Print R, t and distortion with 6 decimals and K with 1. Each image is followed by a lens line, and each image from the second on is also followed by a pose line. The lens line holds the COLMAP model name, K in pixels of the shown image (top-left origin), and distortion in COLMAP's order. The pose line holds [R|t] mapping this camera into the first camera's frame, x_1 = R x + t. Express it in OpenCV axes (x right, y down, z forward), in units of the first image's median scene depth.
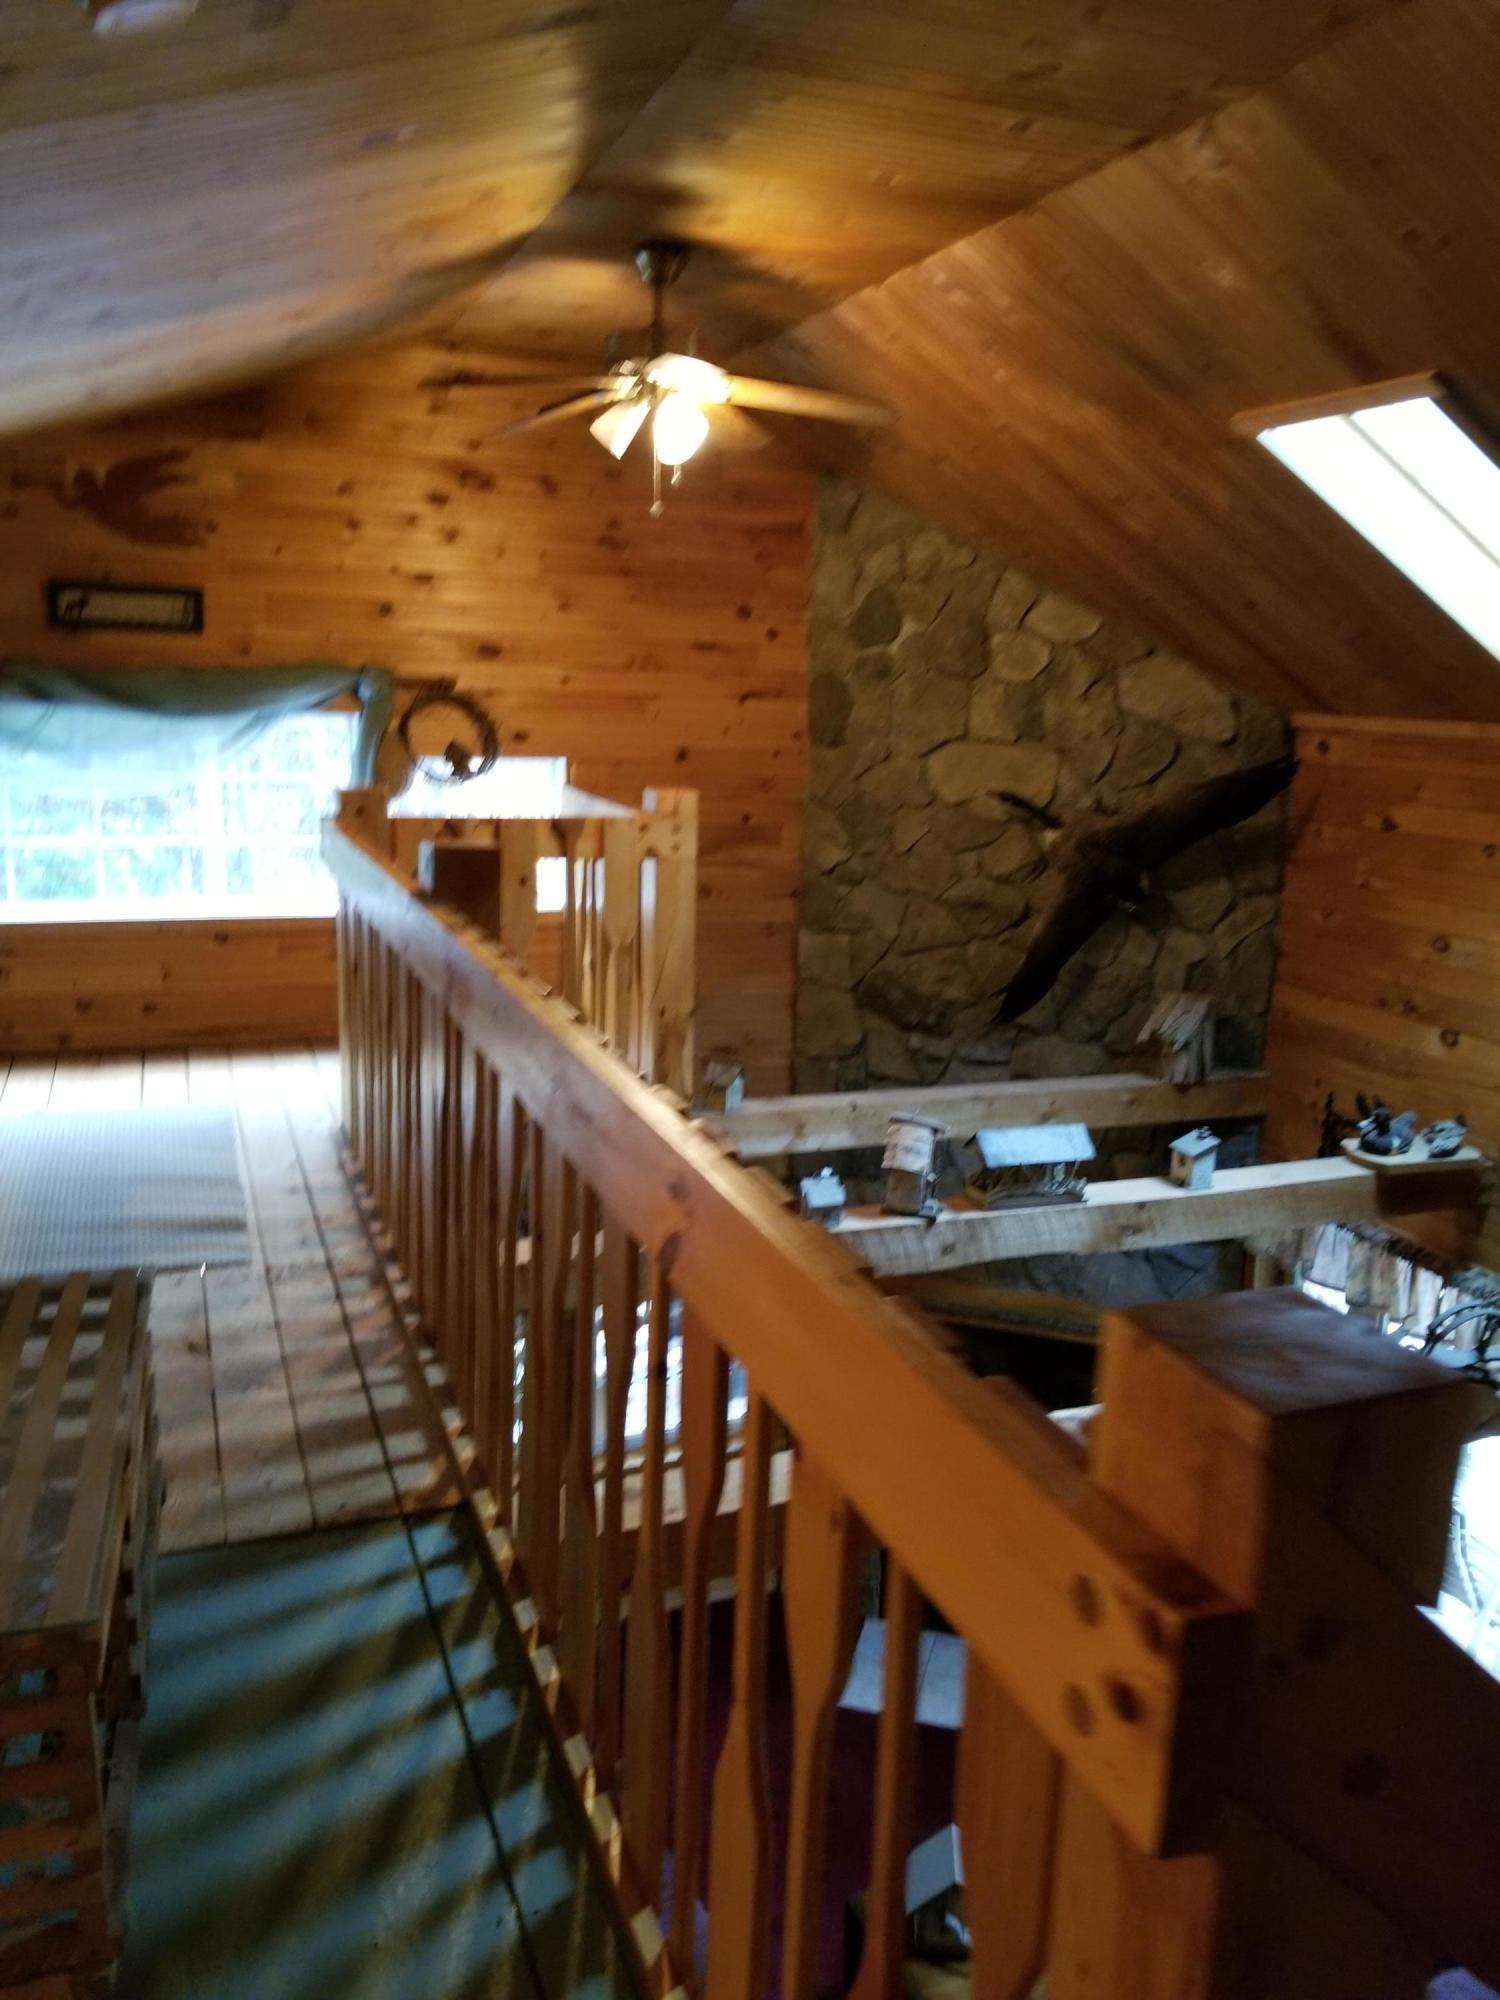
lens RADIAL K [[1592.6, 0, 755.8], [0, 1592.6, 1006.1], [0, 0, 1]] dist [0.053261, -0.097005]
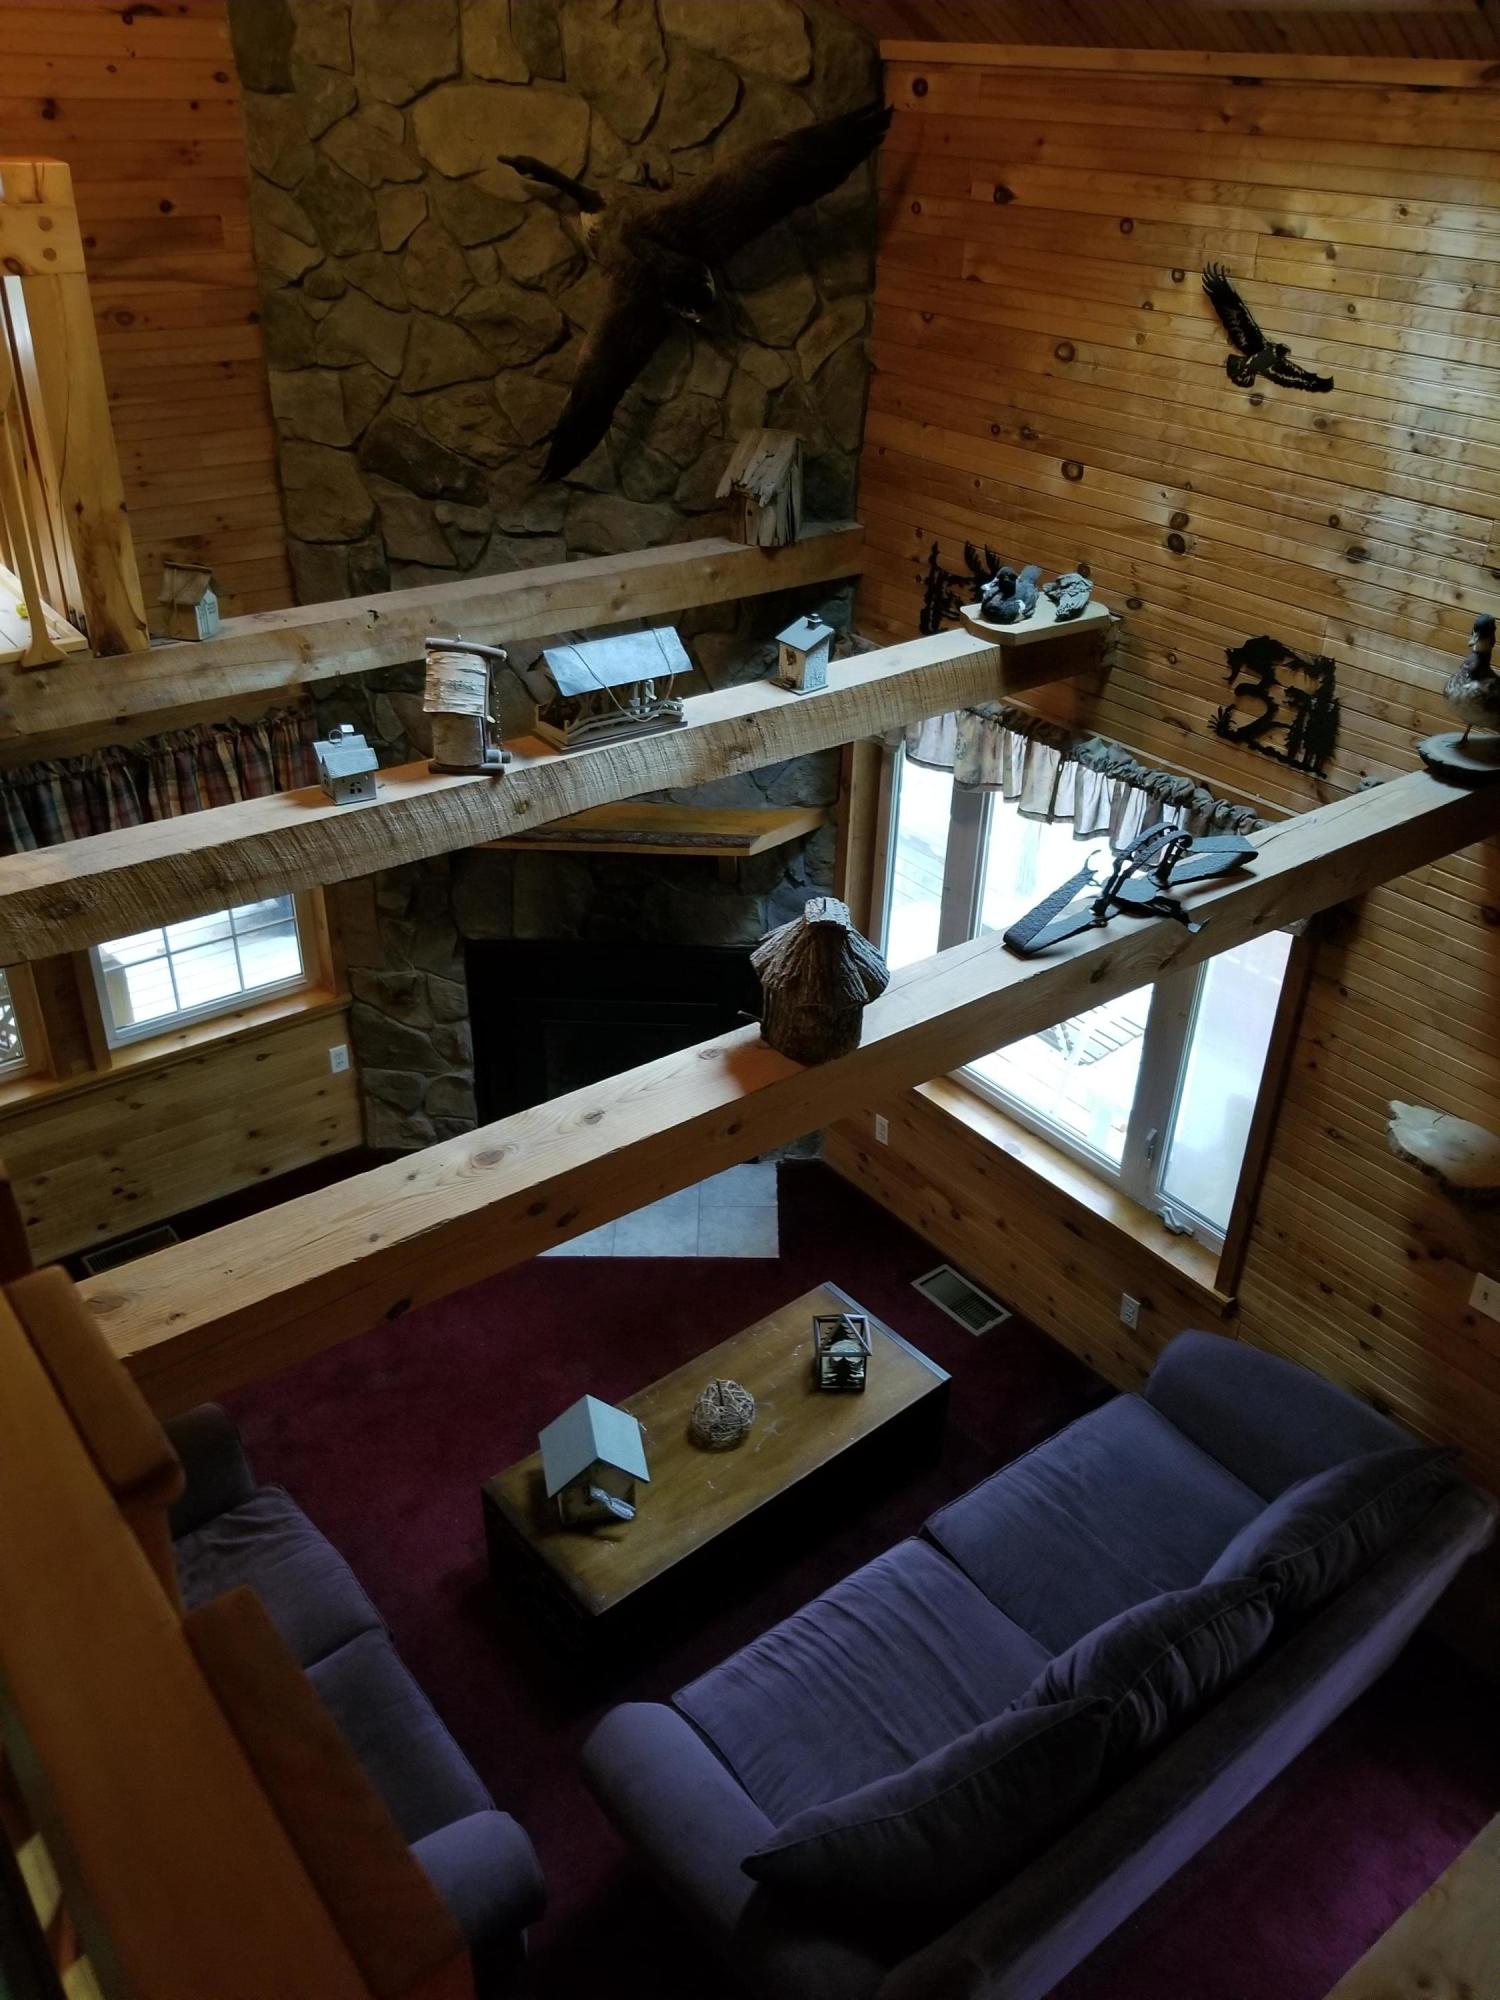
lens RADIAL K [[1592.6, 0, 760.5], [0, 1592.6, 990.8], [0, 0, 1]] dist [0.053261, -0.097005]
pose [[0.956206, -0.148019, 0.252510, 0.016713], [0.056275, 0.939580, 0.337671, -0.016127], [-0.287235, -0.308673, 0.906762, 0.176926]]
